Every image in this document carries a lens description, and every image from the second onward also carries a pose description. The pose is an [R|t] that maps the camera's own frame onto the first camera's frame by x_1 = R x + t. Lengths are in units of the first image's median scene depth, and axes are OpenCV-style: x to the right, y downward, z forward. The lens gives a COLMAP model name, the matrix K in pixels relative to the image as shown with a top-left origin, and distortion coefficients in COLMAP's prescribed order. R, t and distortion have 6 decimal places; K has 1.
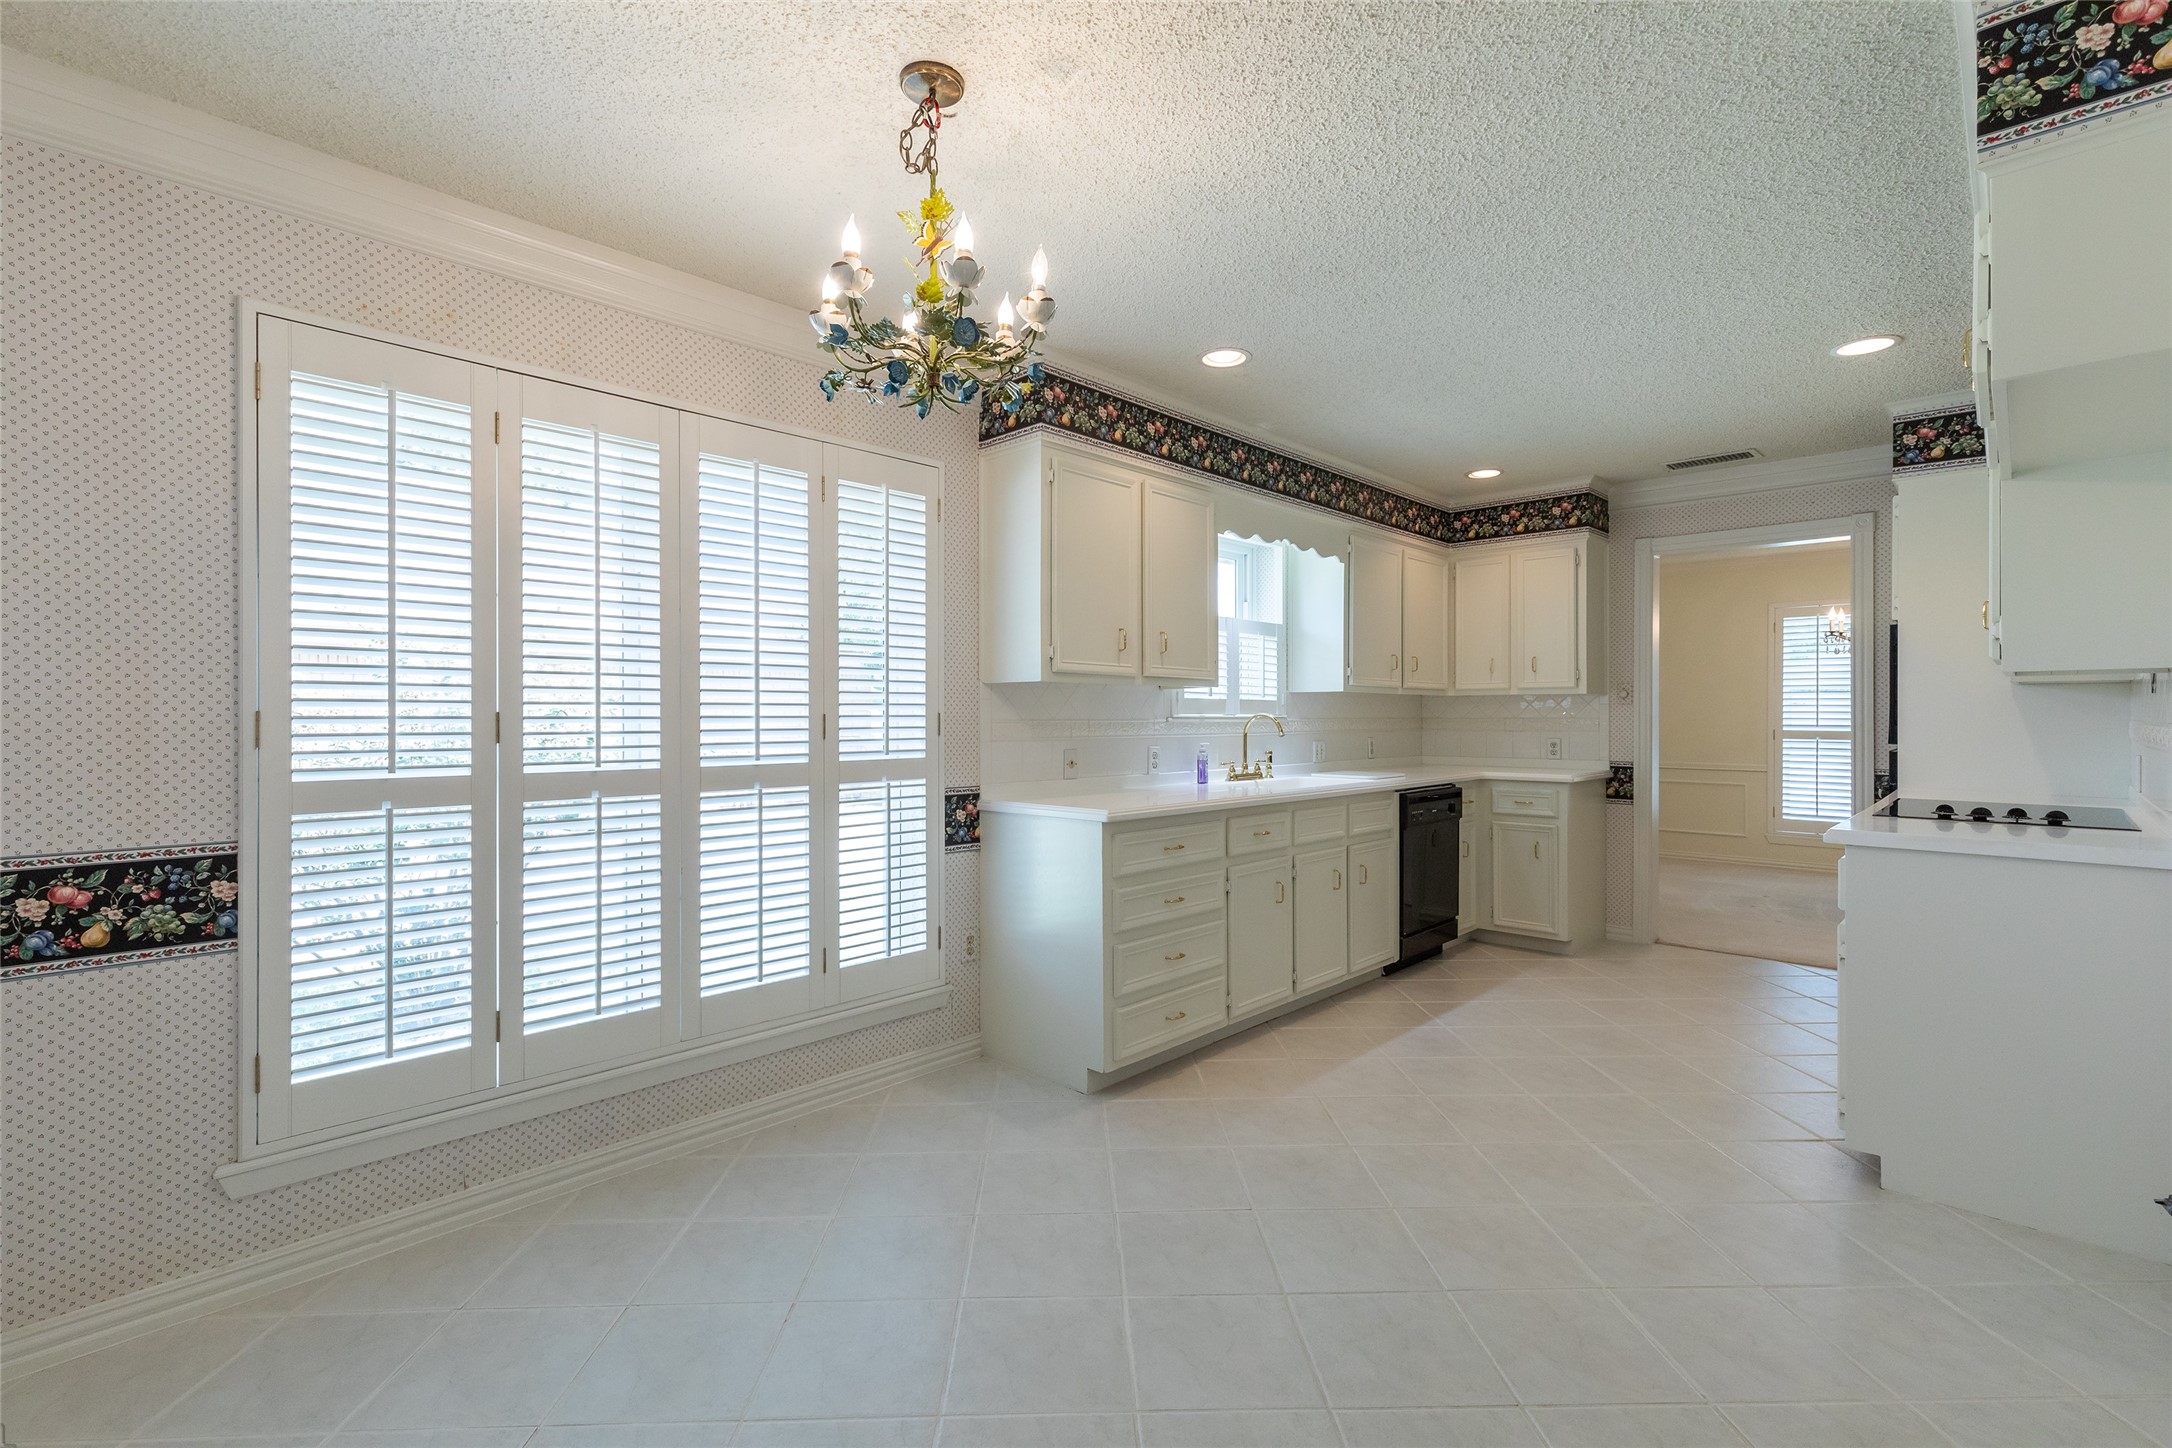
lens RADIAL K [[991.1, 0, 1084.8], [0, 991.1, 726.1], [0, 0, 1]] dist [0.008618, -0.002497]
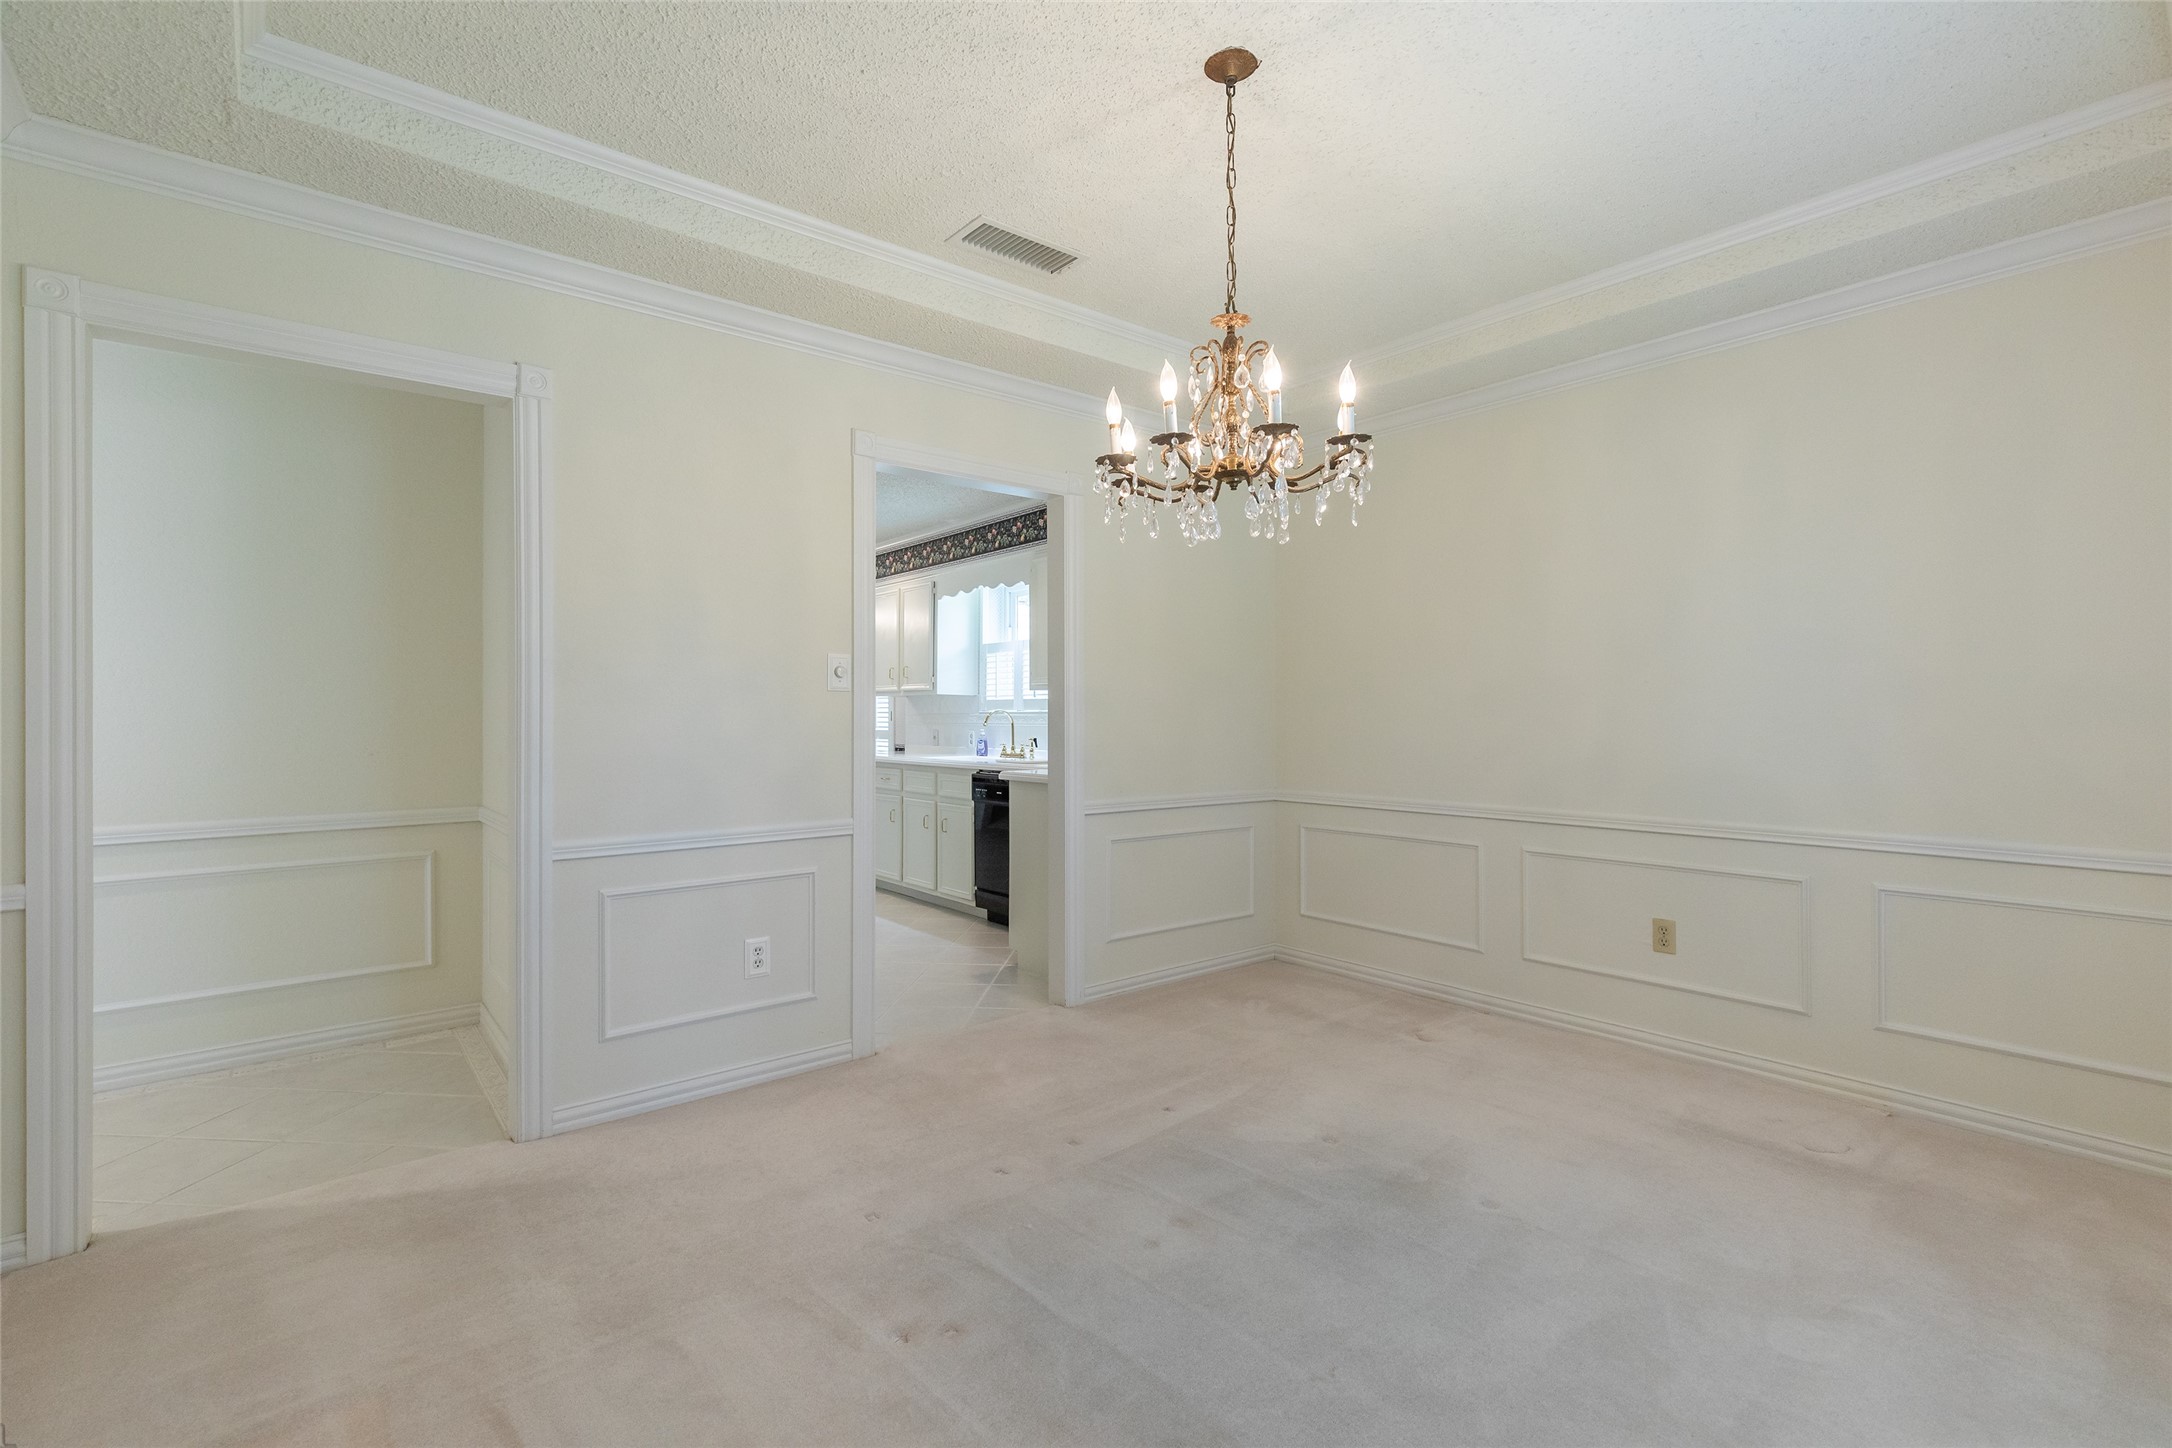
lens RADIAL K [[991.1, 0, 1088.2], [0, 991.1, 721.5], [0, 0, 1]] dist [0.008618, -0.002497]
pose [[-0.143482, -0.007293, -0.989626, 1.537594], [-0.007358, 0.999953, -0.006302, 0.011841], [0.989626, 0.006377, -0.143529, 1.321593]]
